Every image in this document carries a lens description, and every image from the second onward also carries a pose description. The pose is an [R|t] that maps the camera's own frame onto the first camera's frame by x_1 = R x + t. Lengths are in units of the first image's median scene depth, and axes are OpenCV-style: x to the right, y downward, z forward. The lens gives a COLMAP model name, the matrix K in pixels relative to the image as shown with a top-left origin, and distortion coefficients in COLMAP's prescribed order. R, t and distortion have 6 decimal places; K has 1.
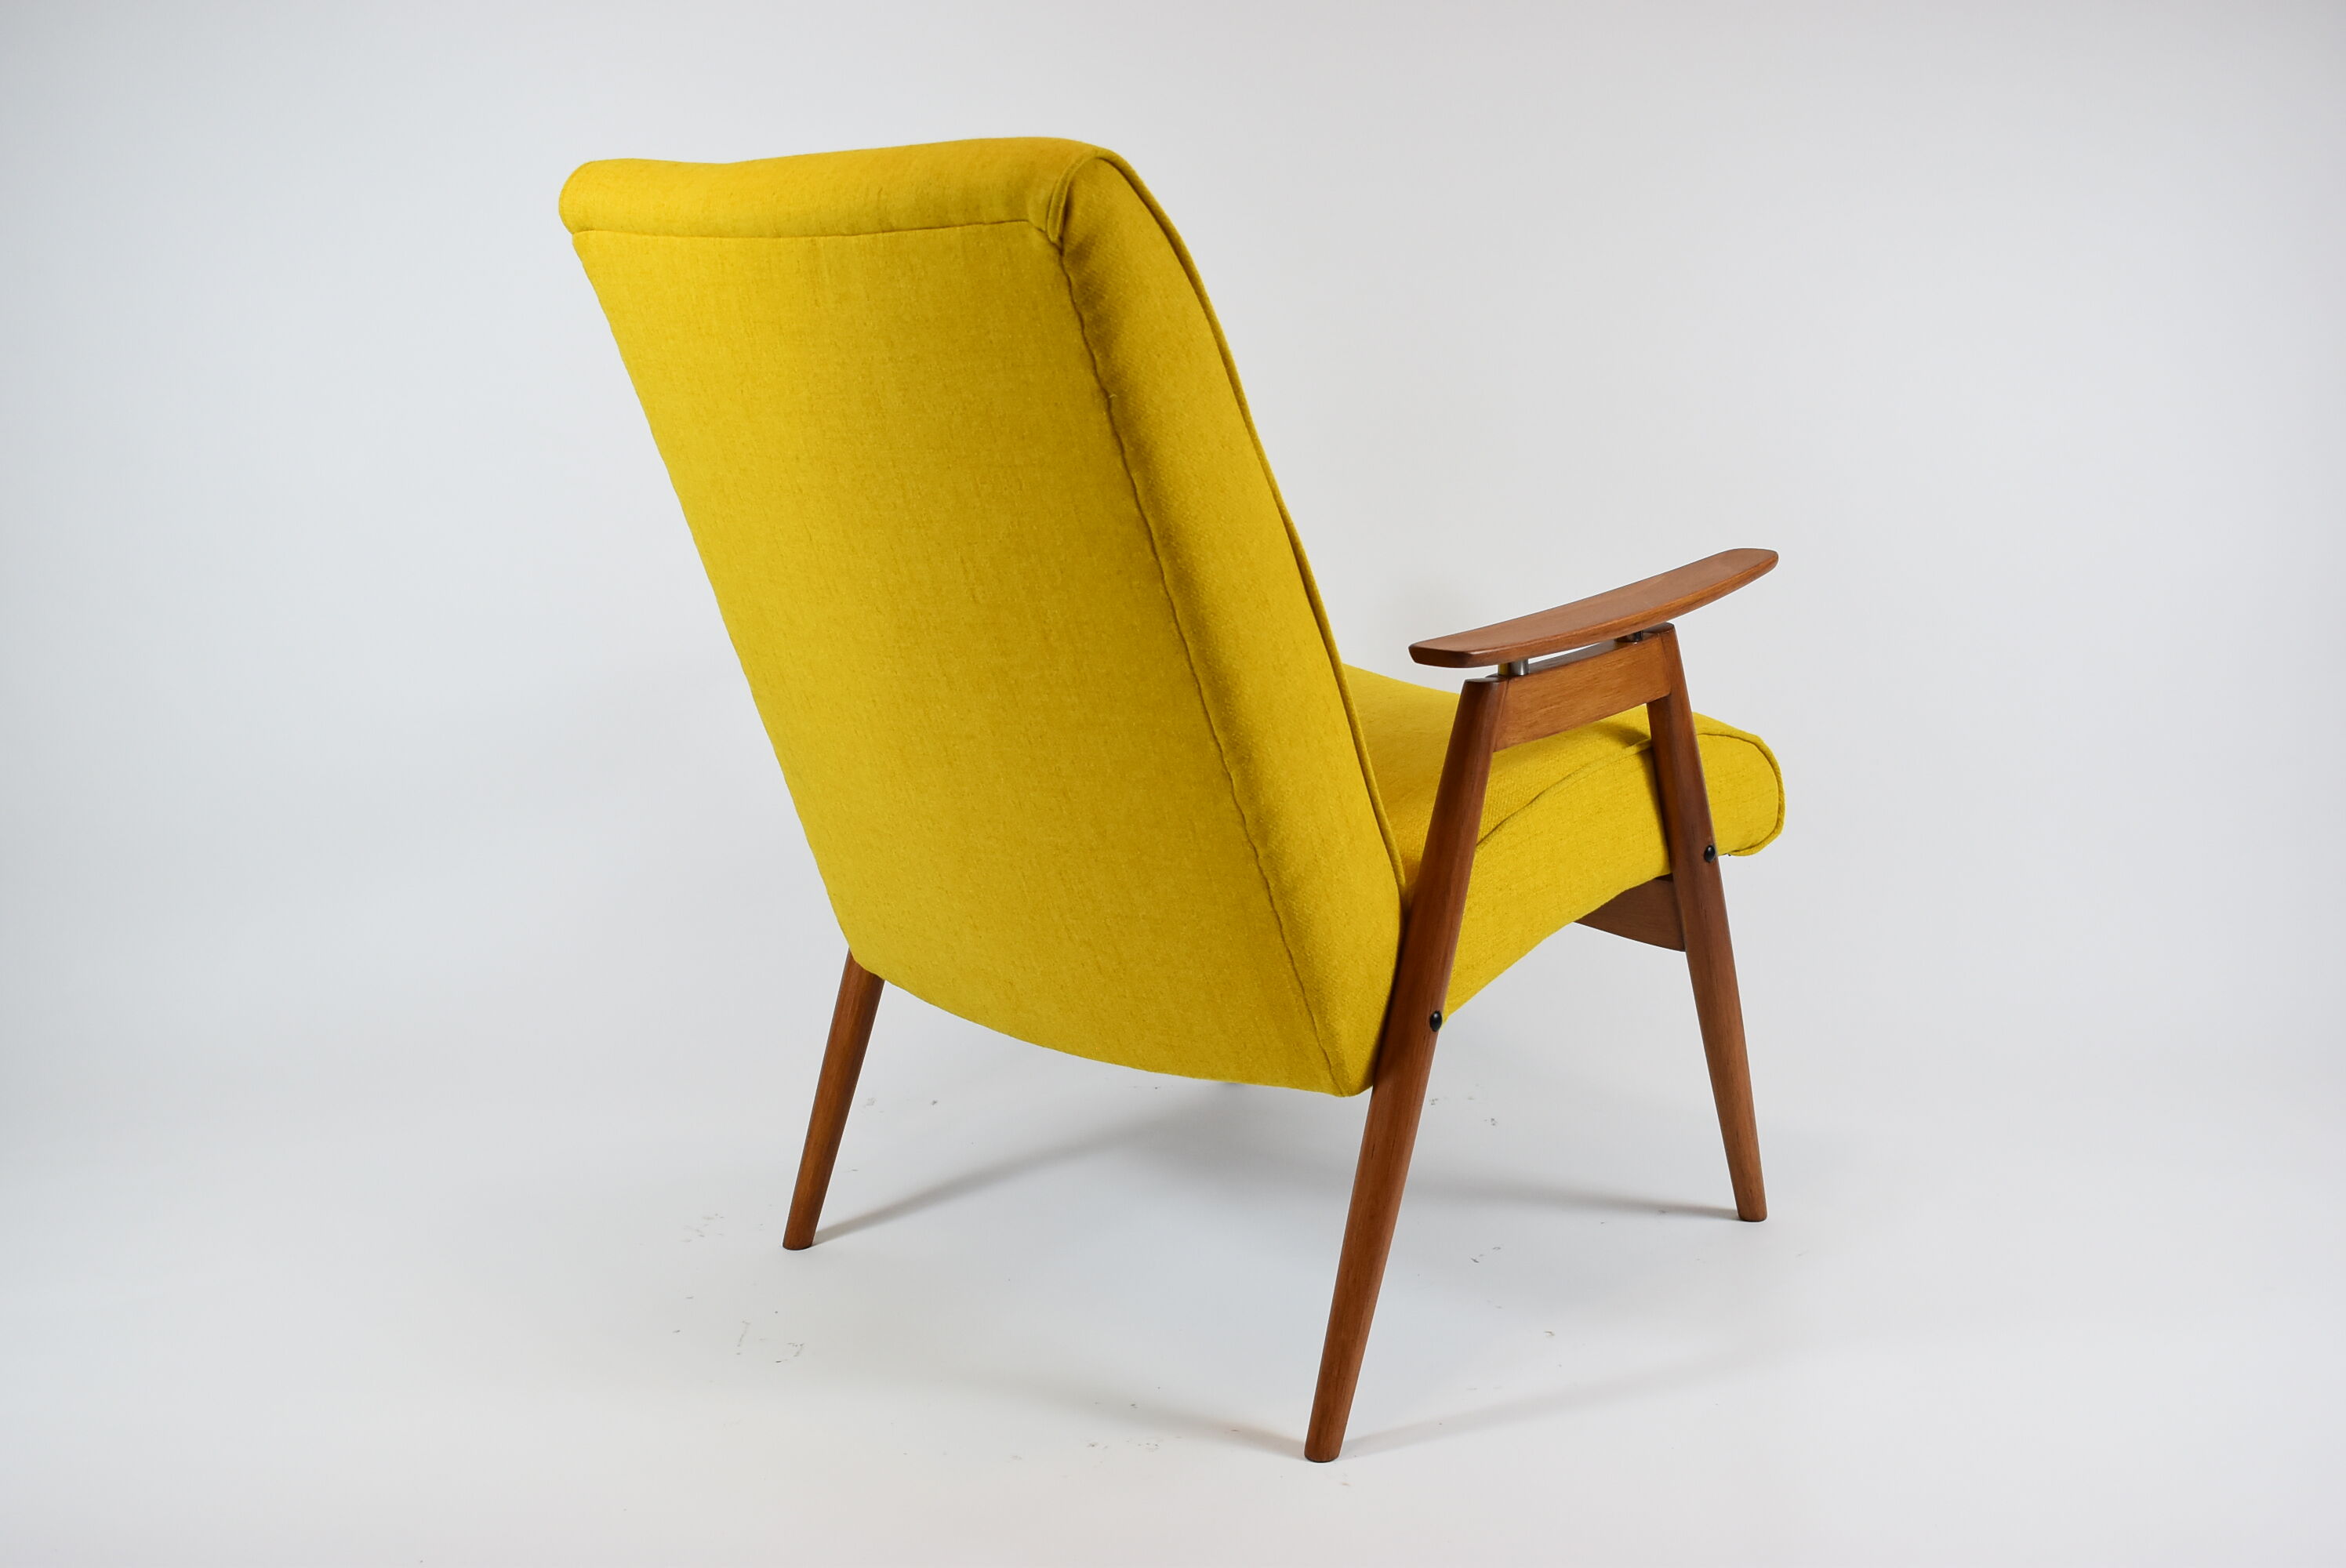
lens RADIAL K [[2614.8, 0, 1169.2], [0, 2614.8, 784.7], [0, 0, 1]] dist [-0.075666, 0.000000]
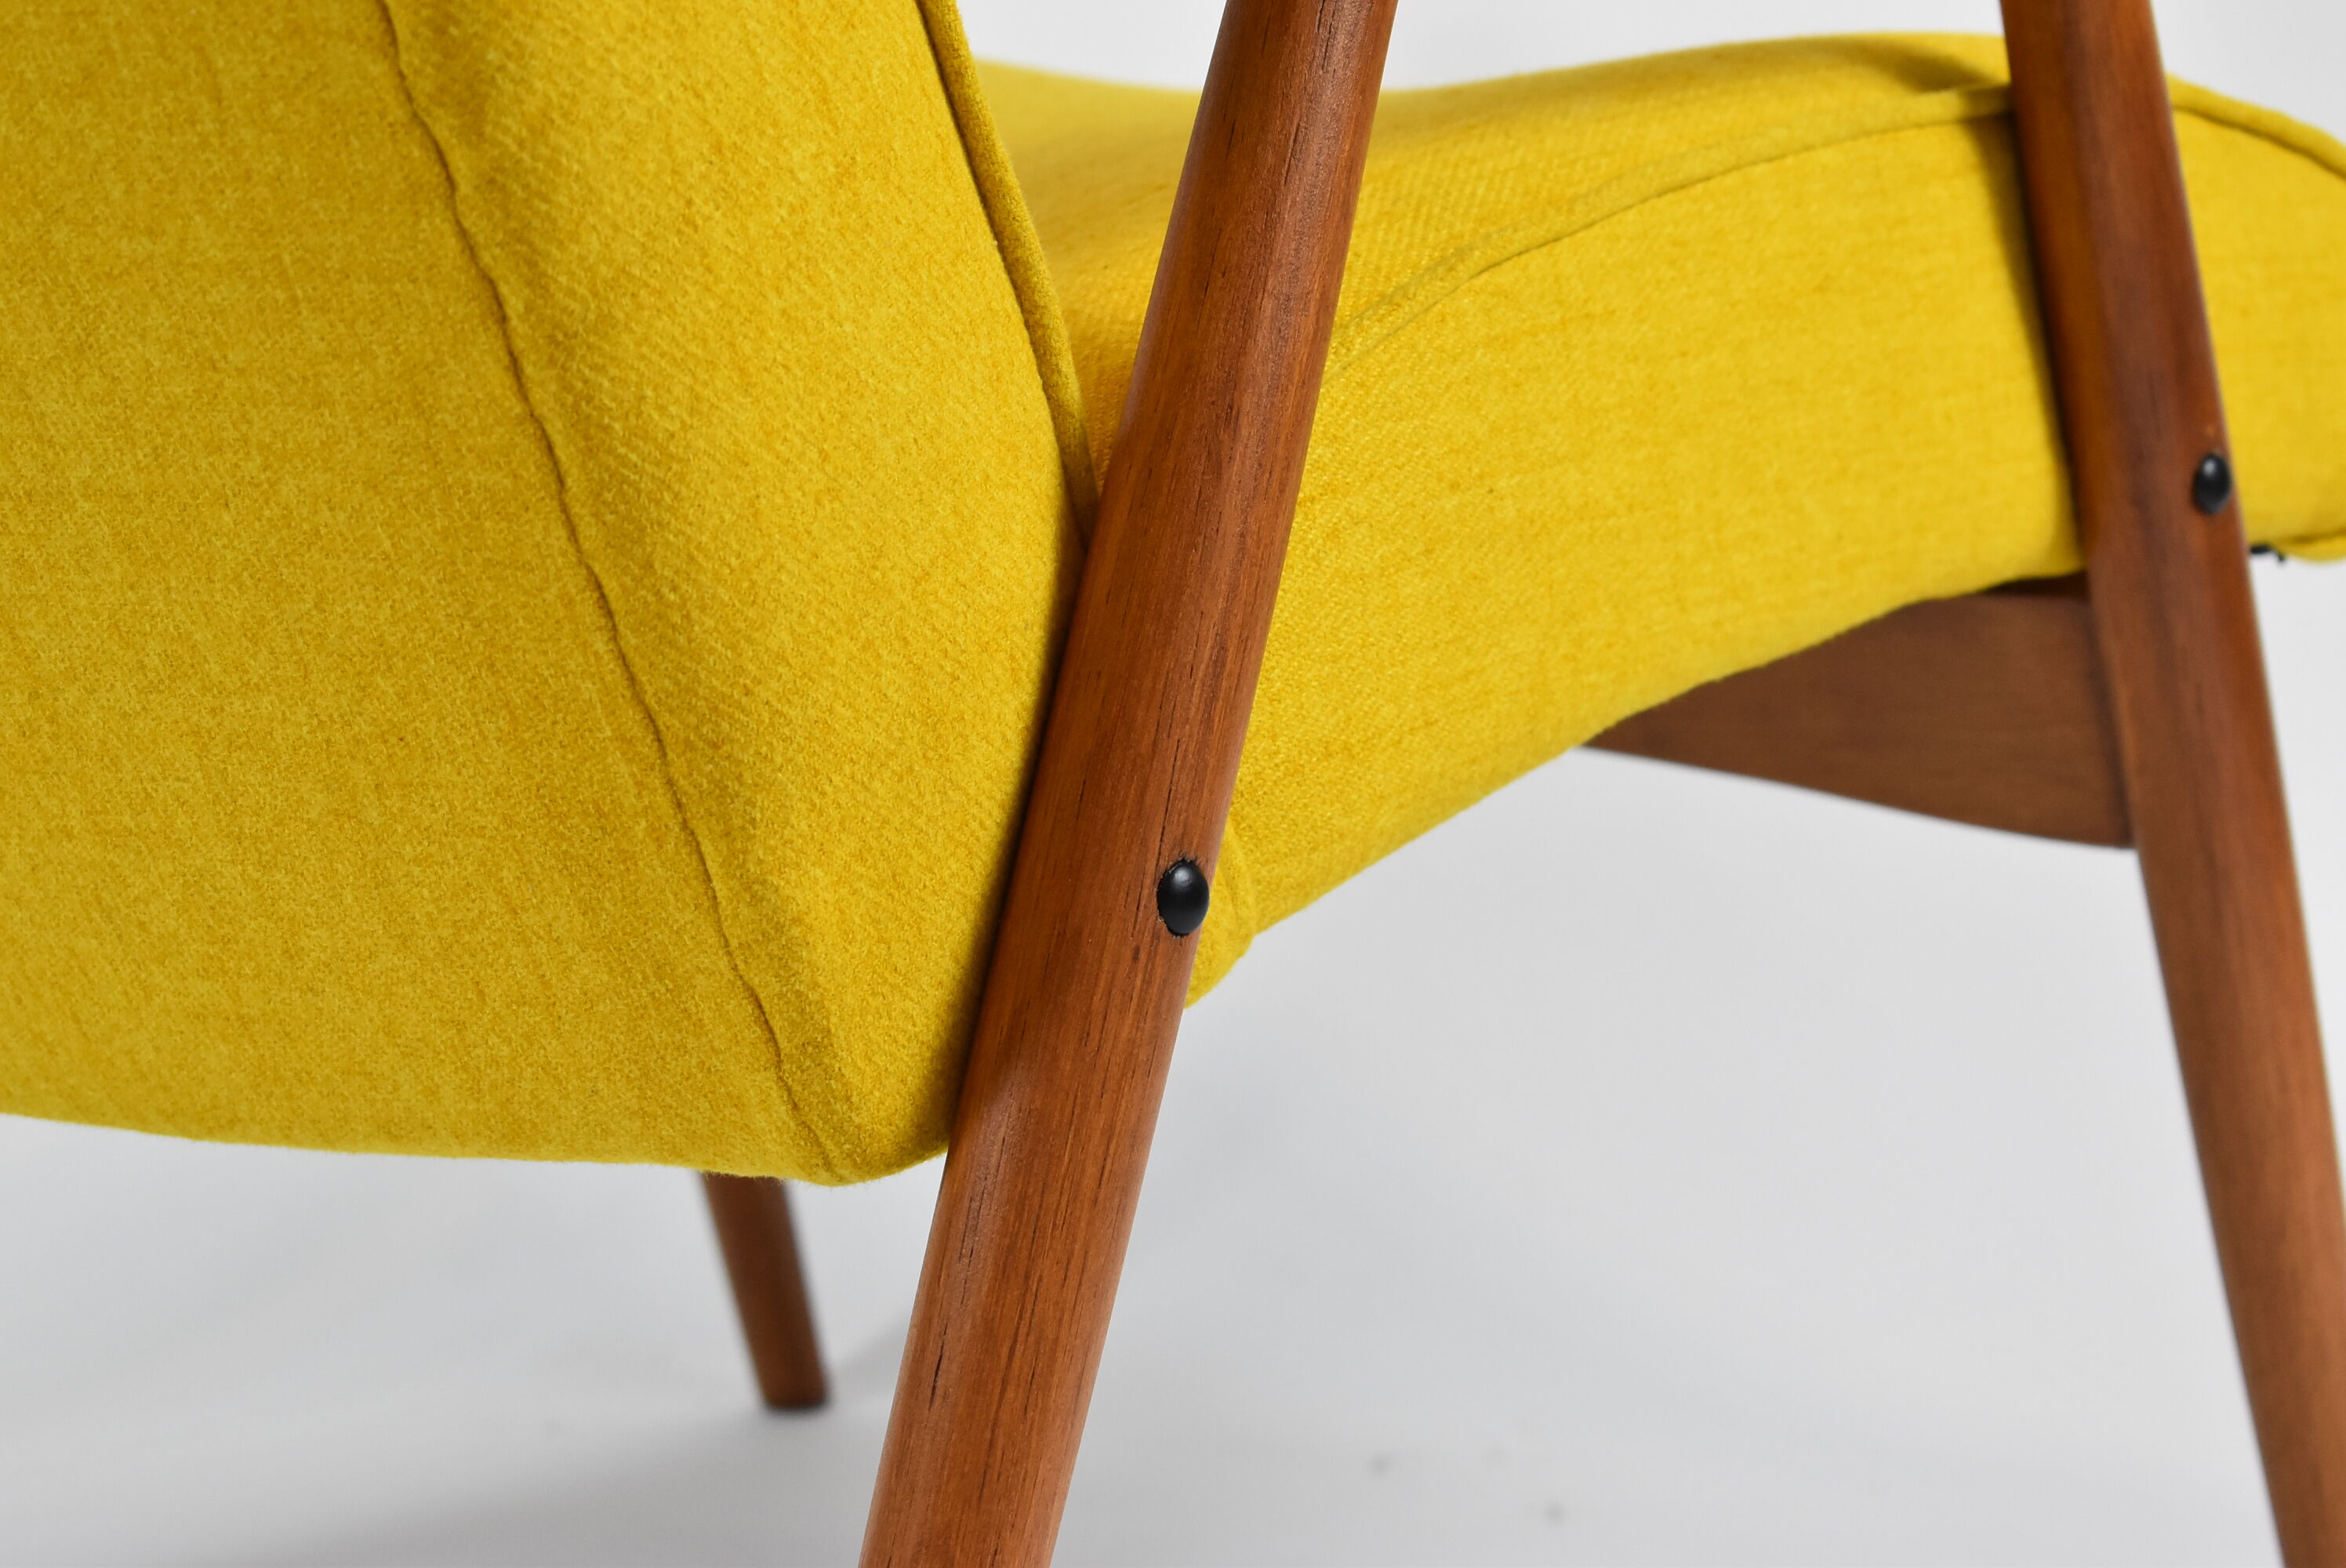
lens RADIAL K [[5664.7, 0, 1176.3], [0, 5664.7, 783.6], [0, 0, 1]] dist [0.069738, 0.000000]
pose [[0.999824, 0.008360, 0.016774, 0.091443], [-0.007380, 0.998310, -0.057642, 0.112283], [-0.017227, 0.057508, 0.998196, 0.415259]]
